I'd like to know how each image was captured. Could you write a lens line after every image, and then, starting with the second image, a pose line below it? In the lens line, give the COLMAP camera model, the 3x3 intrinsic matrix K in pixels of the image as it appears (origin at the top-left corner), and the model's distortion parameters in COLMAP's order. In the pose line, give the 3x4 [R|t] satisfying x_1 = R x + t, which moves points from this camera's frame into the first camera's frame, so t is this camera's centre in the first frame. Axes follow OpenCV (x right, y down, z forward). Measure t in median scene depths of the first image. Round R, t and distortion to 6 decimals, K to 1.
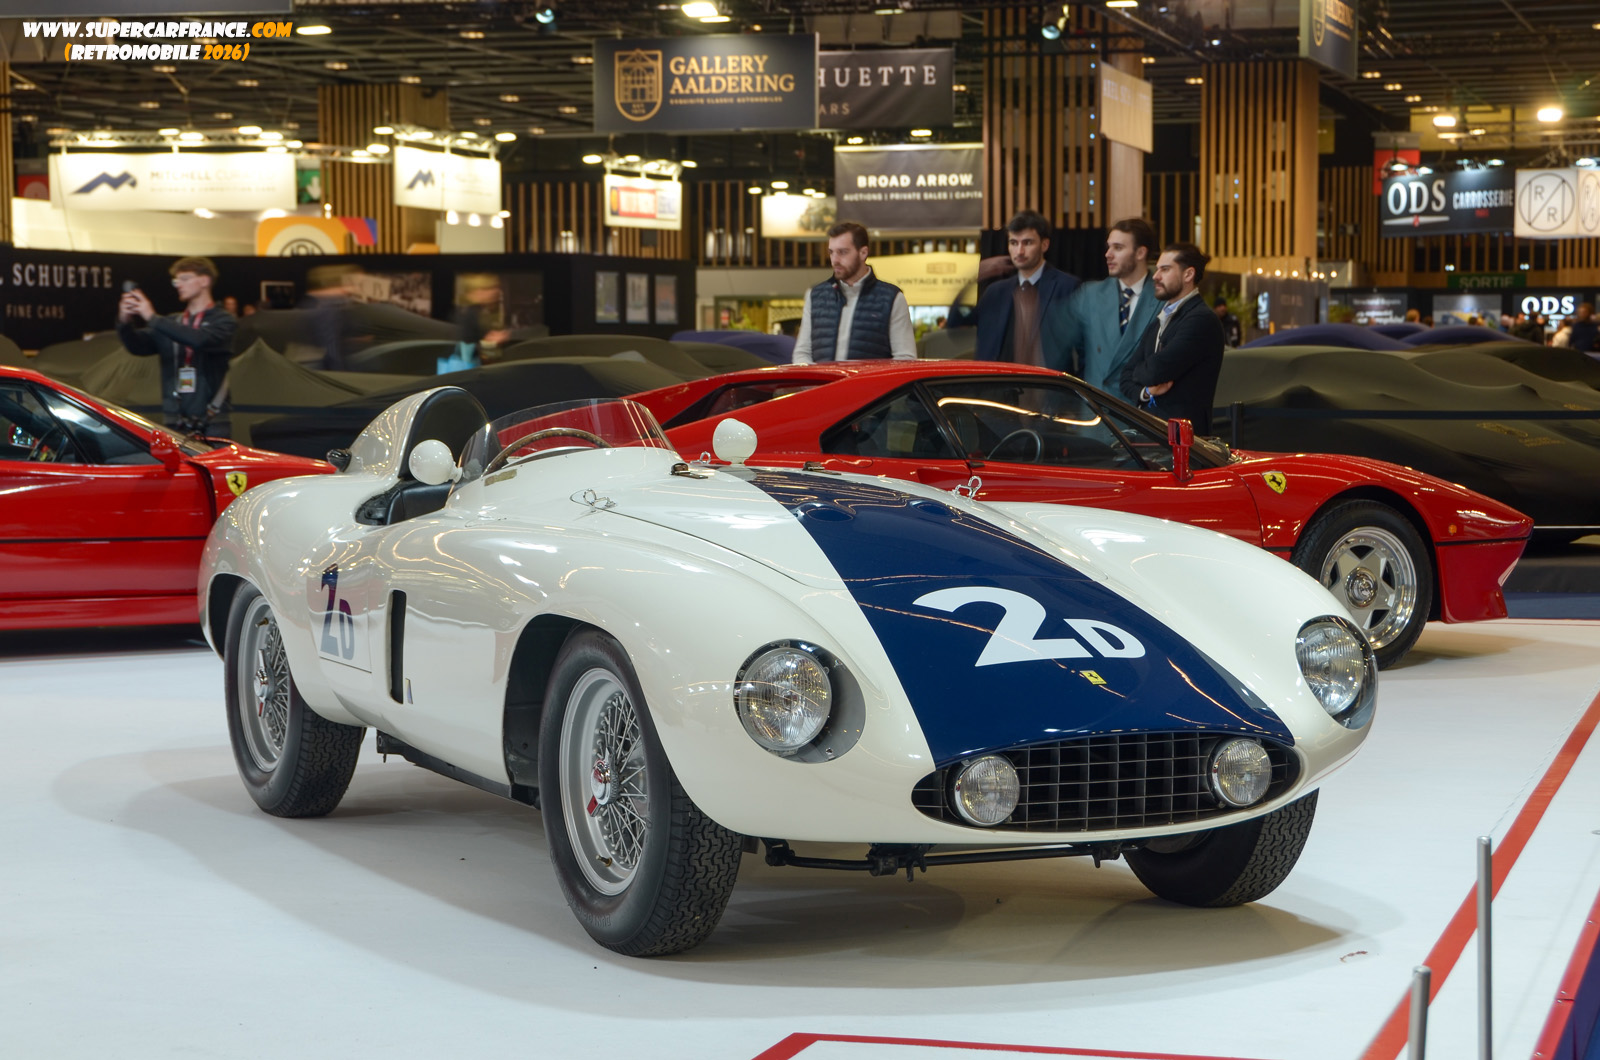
lens RADIAL K [[3696.6, 0, 798.9], [0, 3696.6, 532.6], [0, 0, 1]] dist [0.252696, 0.000000]
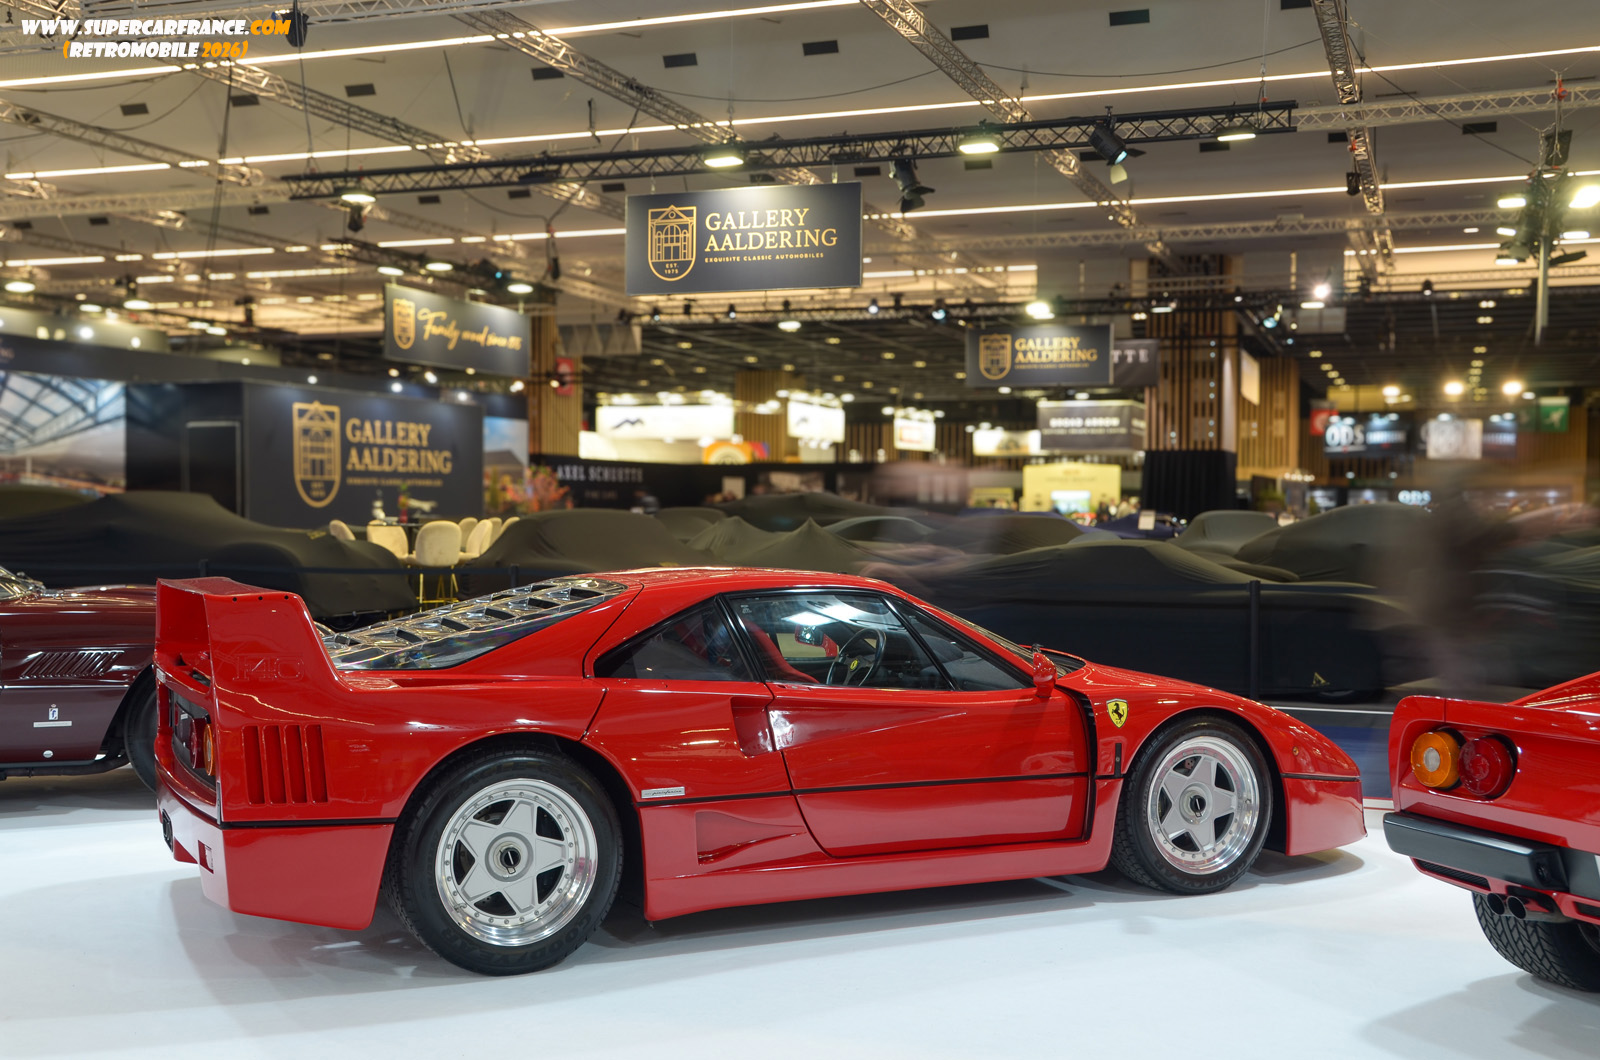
lens RADIAL K [[1809.6, 0, 797.0], [0, 1809.6, 528.5], [0, 0, 1]] dist [0.015256, 0.000000]
pose [[0.997931, 0.009204, -0.063639, -0.047441], [-0.011722, 0.999159, -0.039298, -0.009123], [0.063224, 0.039962, 0.997199, 0.133583]]
